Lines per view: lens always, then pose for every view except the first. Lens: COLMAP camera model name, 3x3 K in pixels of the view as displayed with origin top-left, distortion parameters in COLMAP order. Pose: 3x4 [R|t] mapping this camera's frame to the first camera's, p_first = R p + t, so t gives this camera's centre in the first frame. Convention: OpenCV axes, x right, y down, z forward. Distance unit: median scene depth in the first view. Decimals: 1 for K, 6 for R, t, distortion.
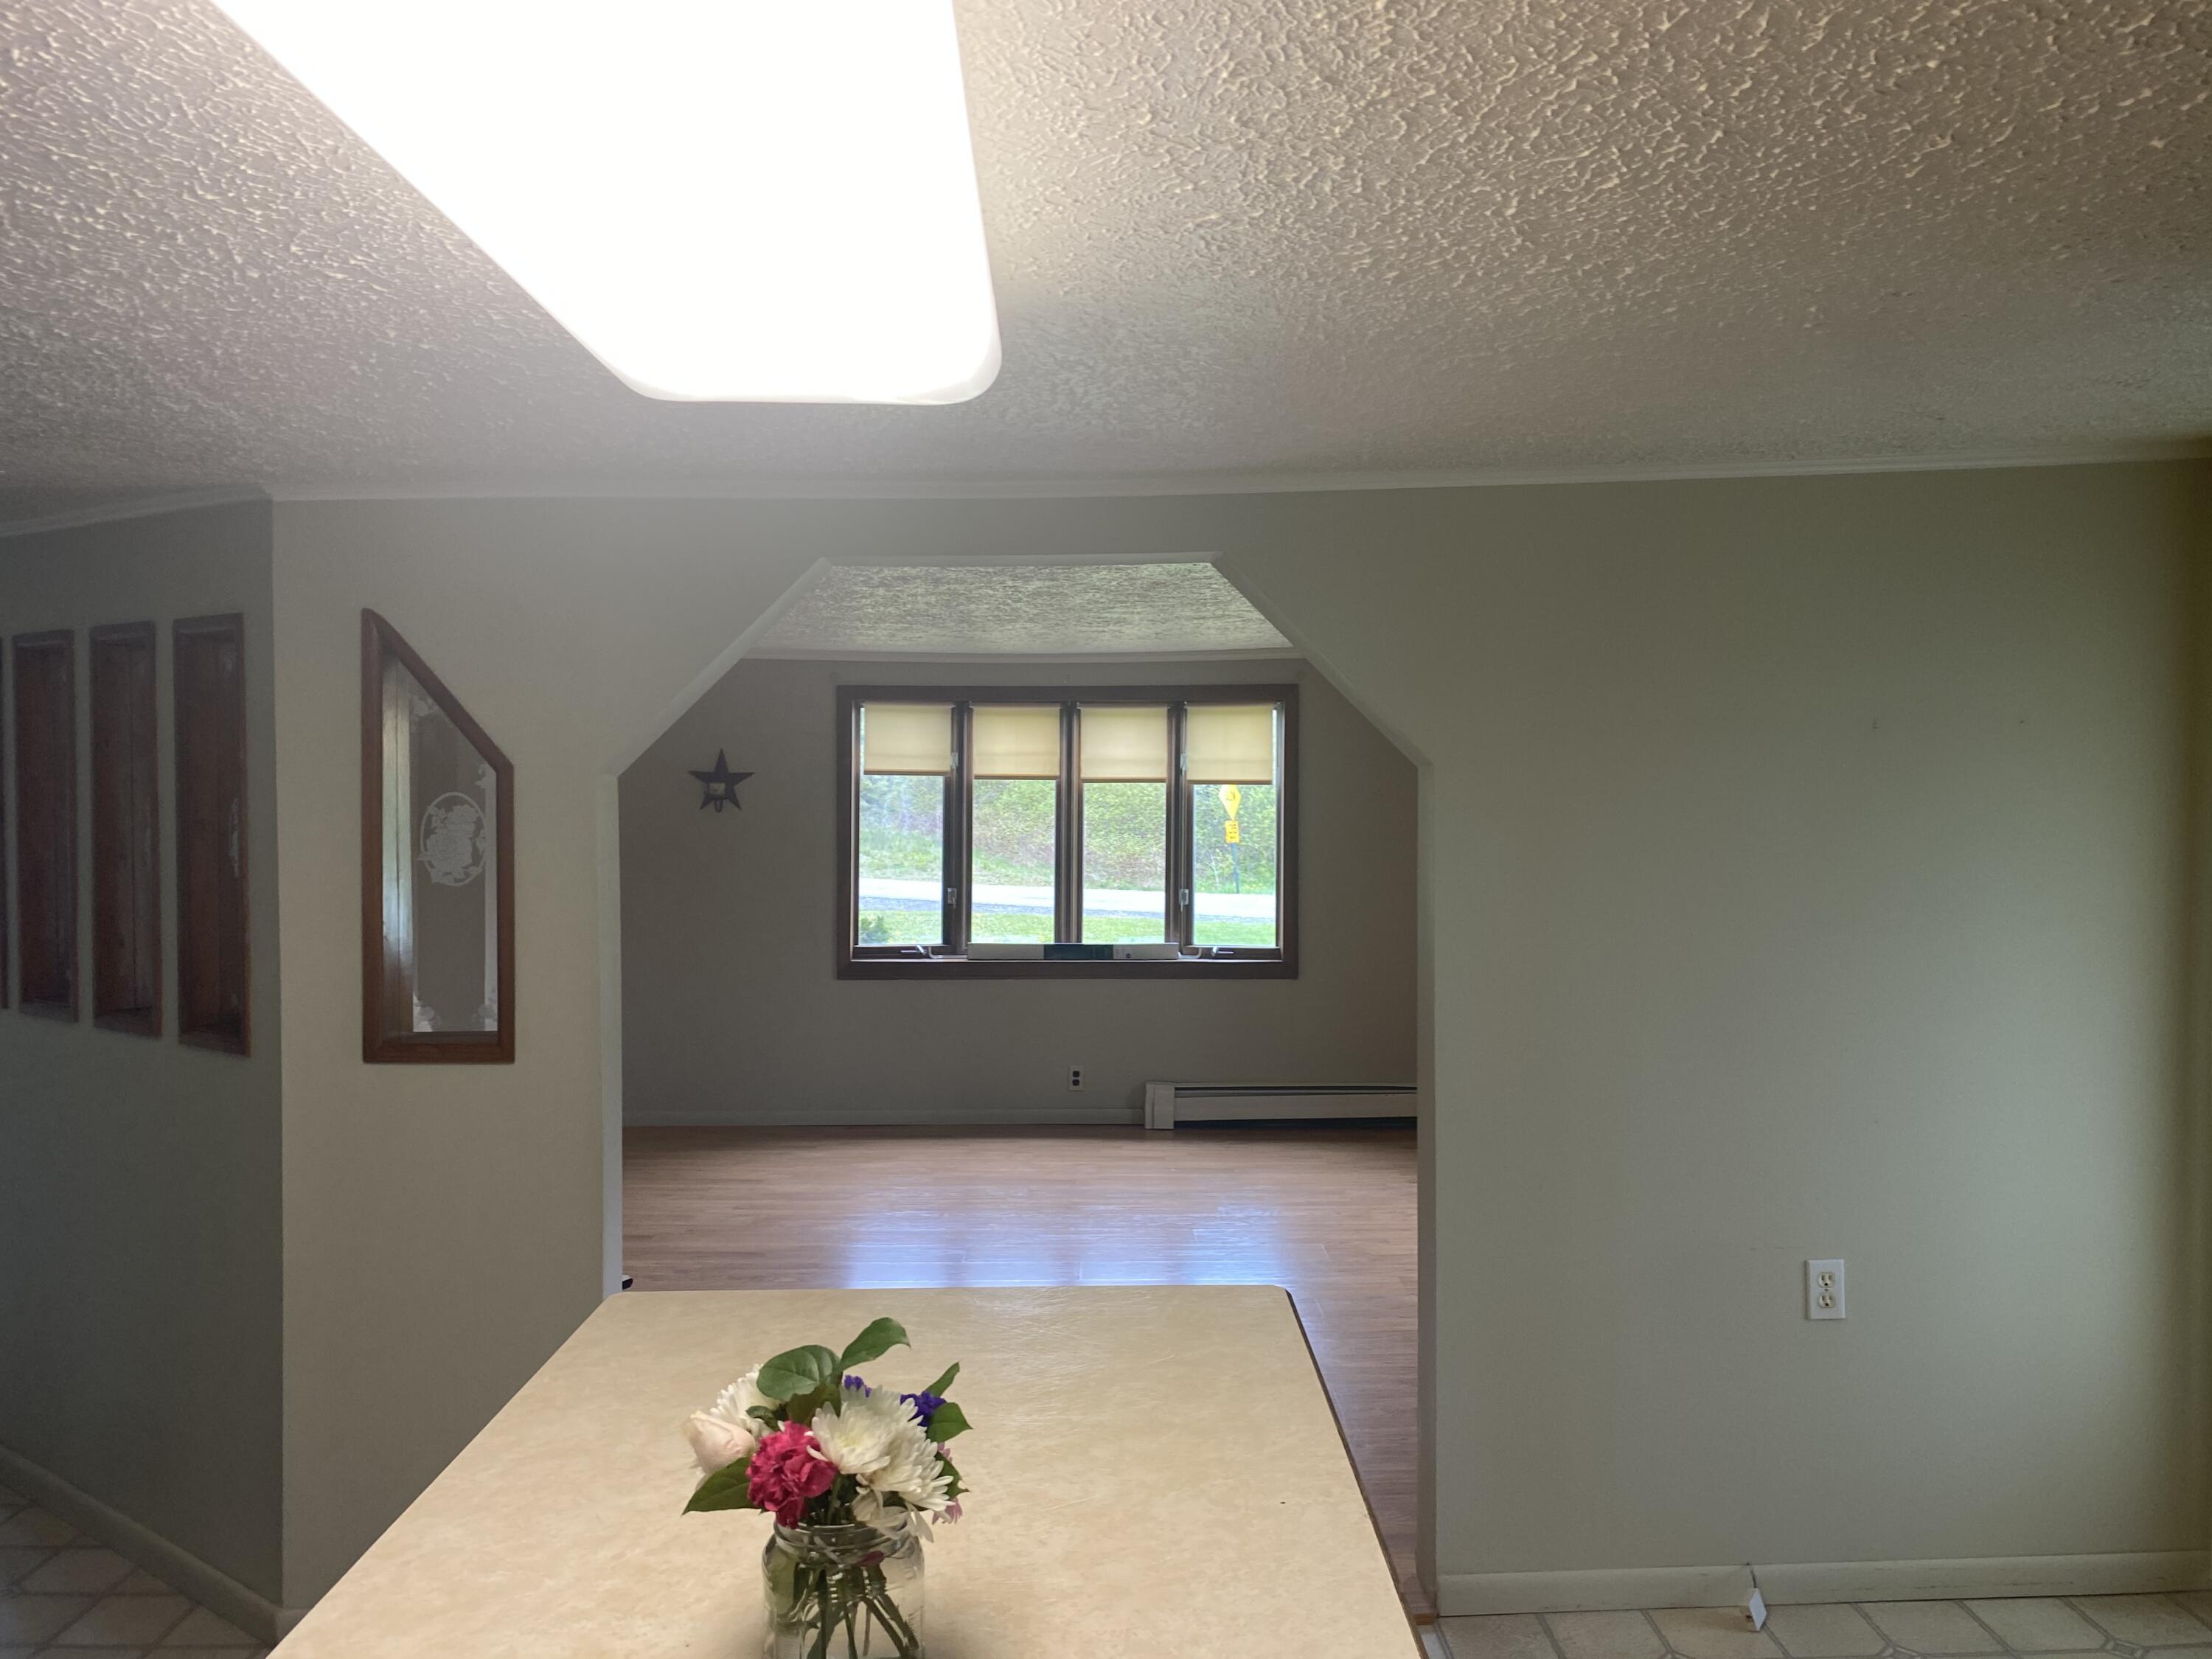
lens RADIAL K [[1668.7, 0, 1106.1], [0, 1668.7, 828.6], [0, 0, 1]] dist [0.012694, -0.002858]
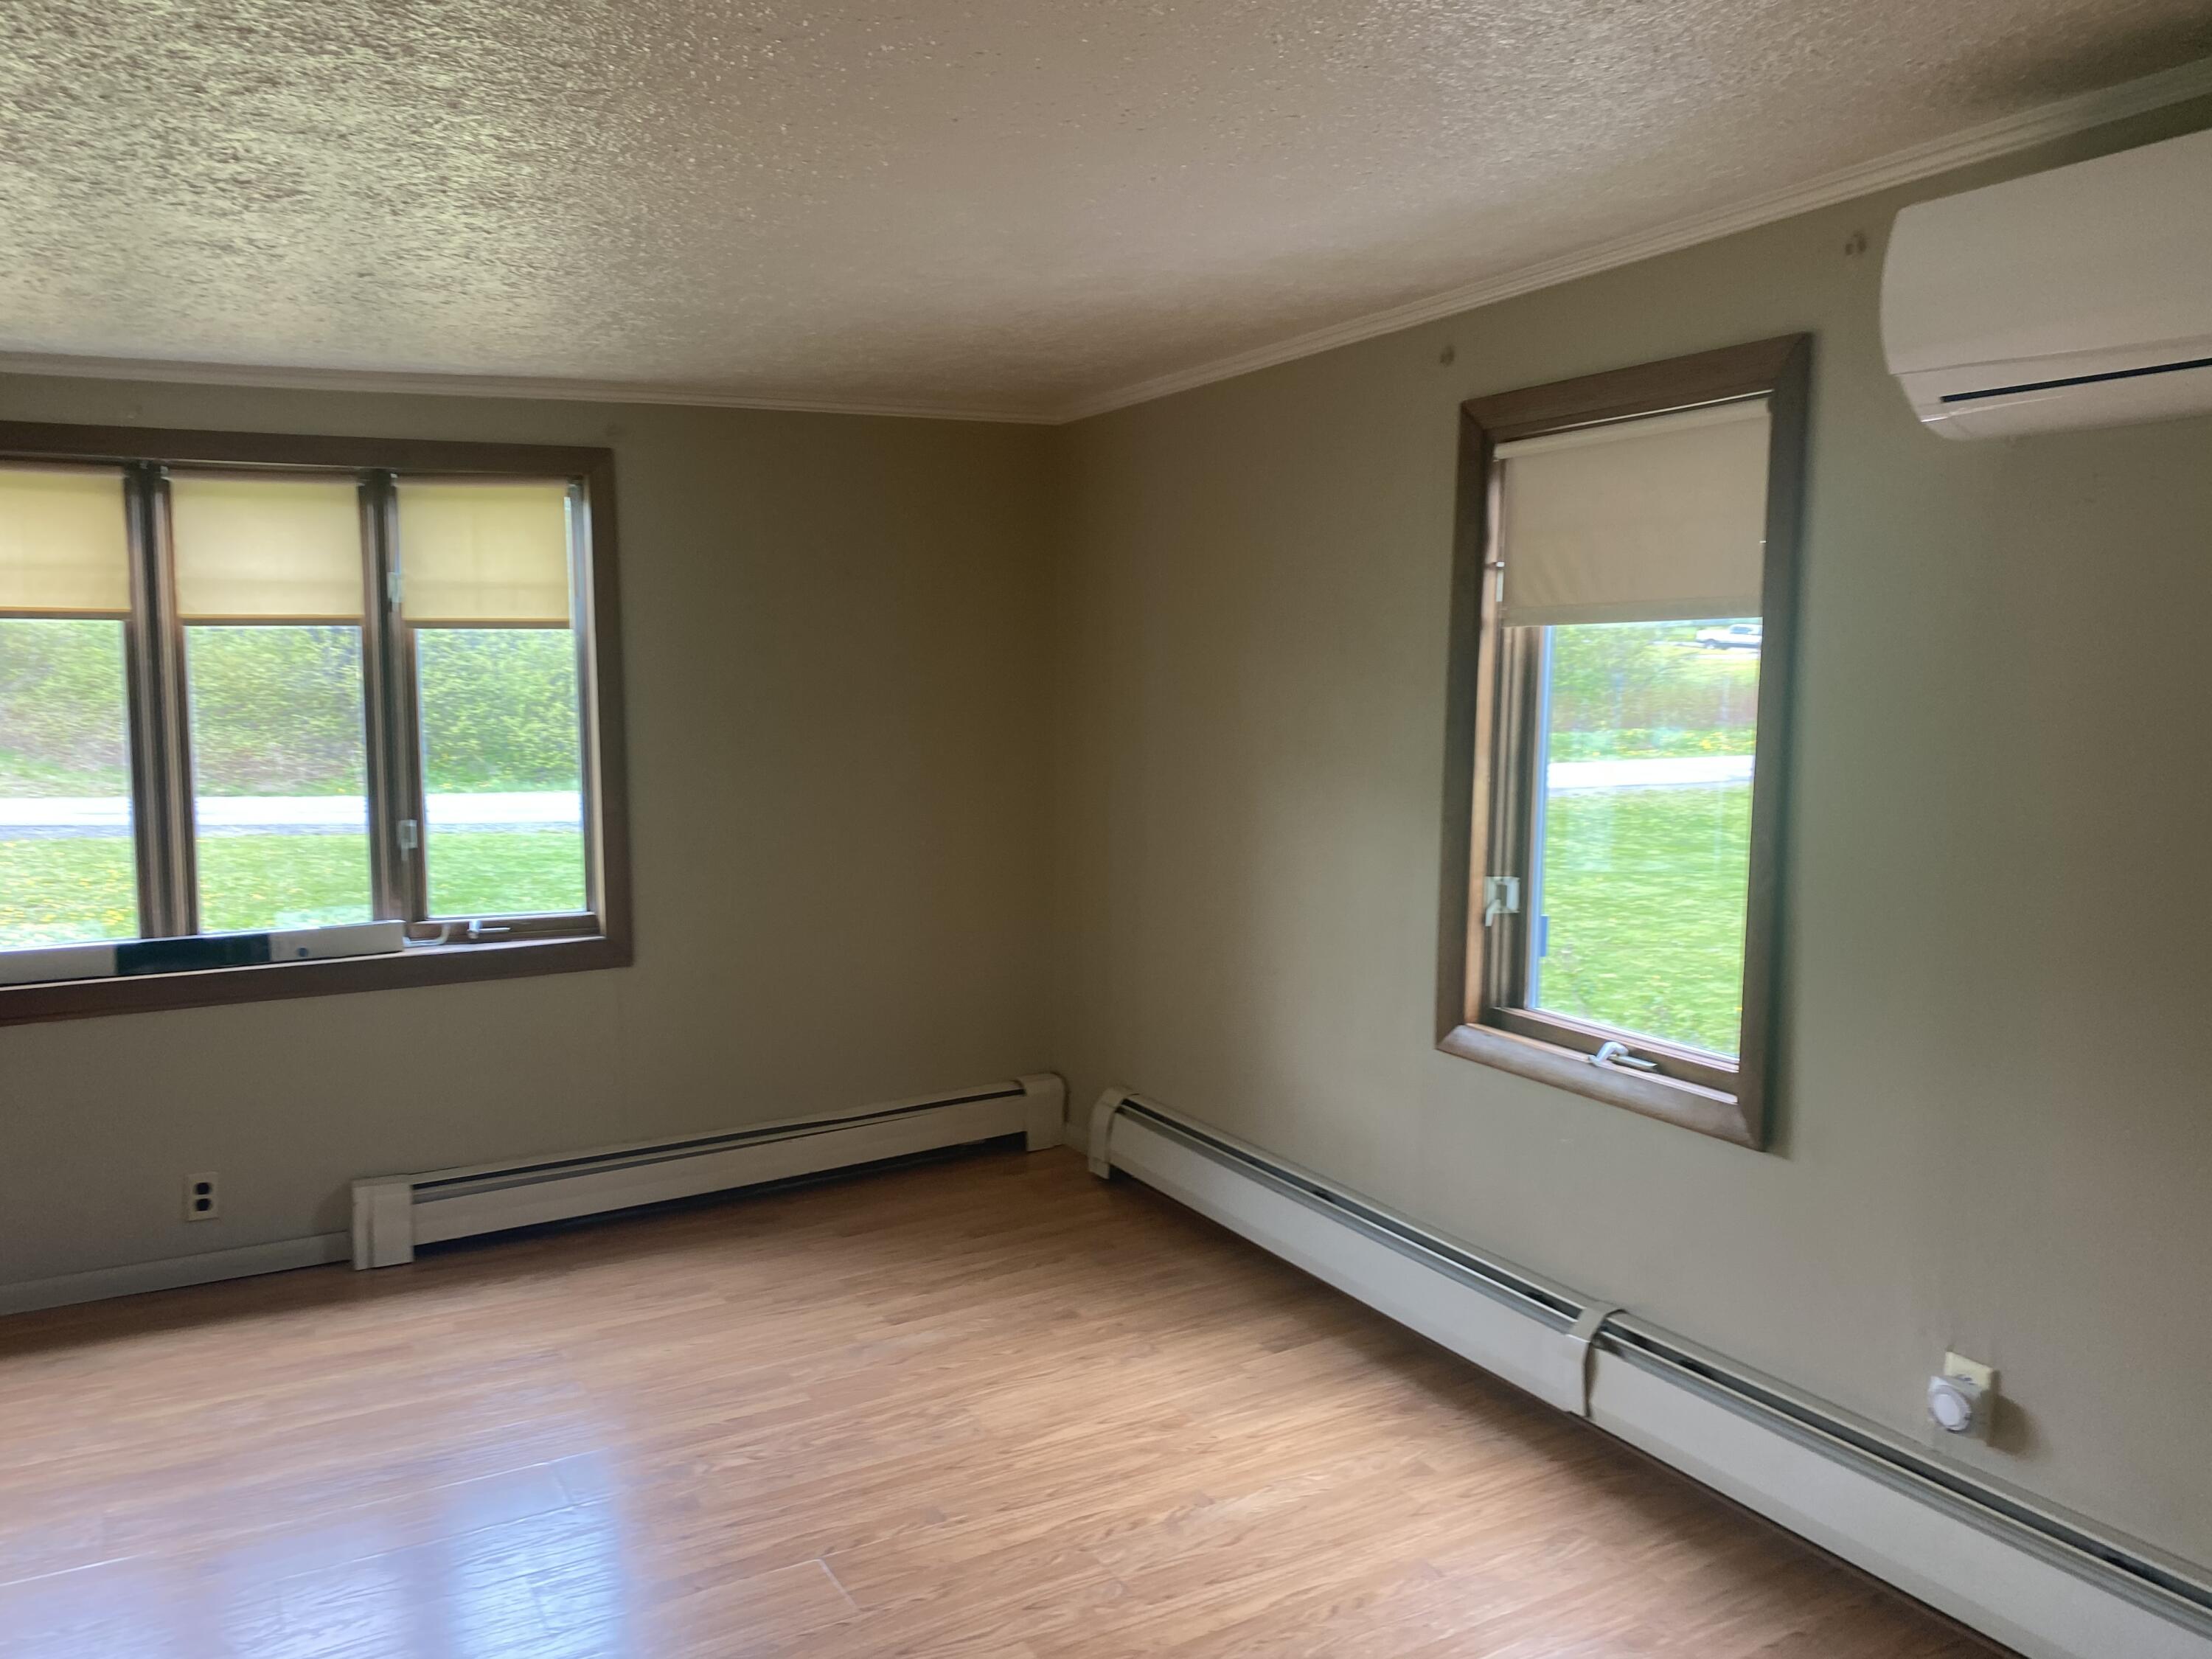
lens RADIAL K [[1668.7, 0, 1111.9], [0, 1668.7, 809.1], [0, 0, 1]] dist [0.012694, -0.002858]
pose [[0.877067, -0.051210, 0.477631, -0.012712], [0.022926, 0.997631, 0.064865, 0.002277], [-0.479822, -0.045940, 0.876163, 0.409213]]
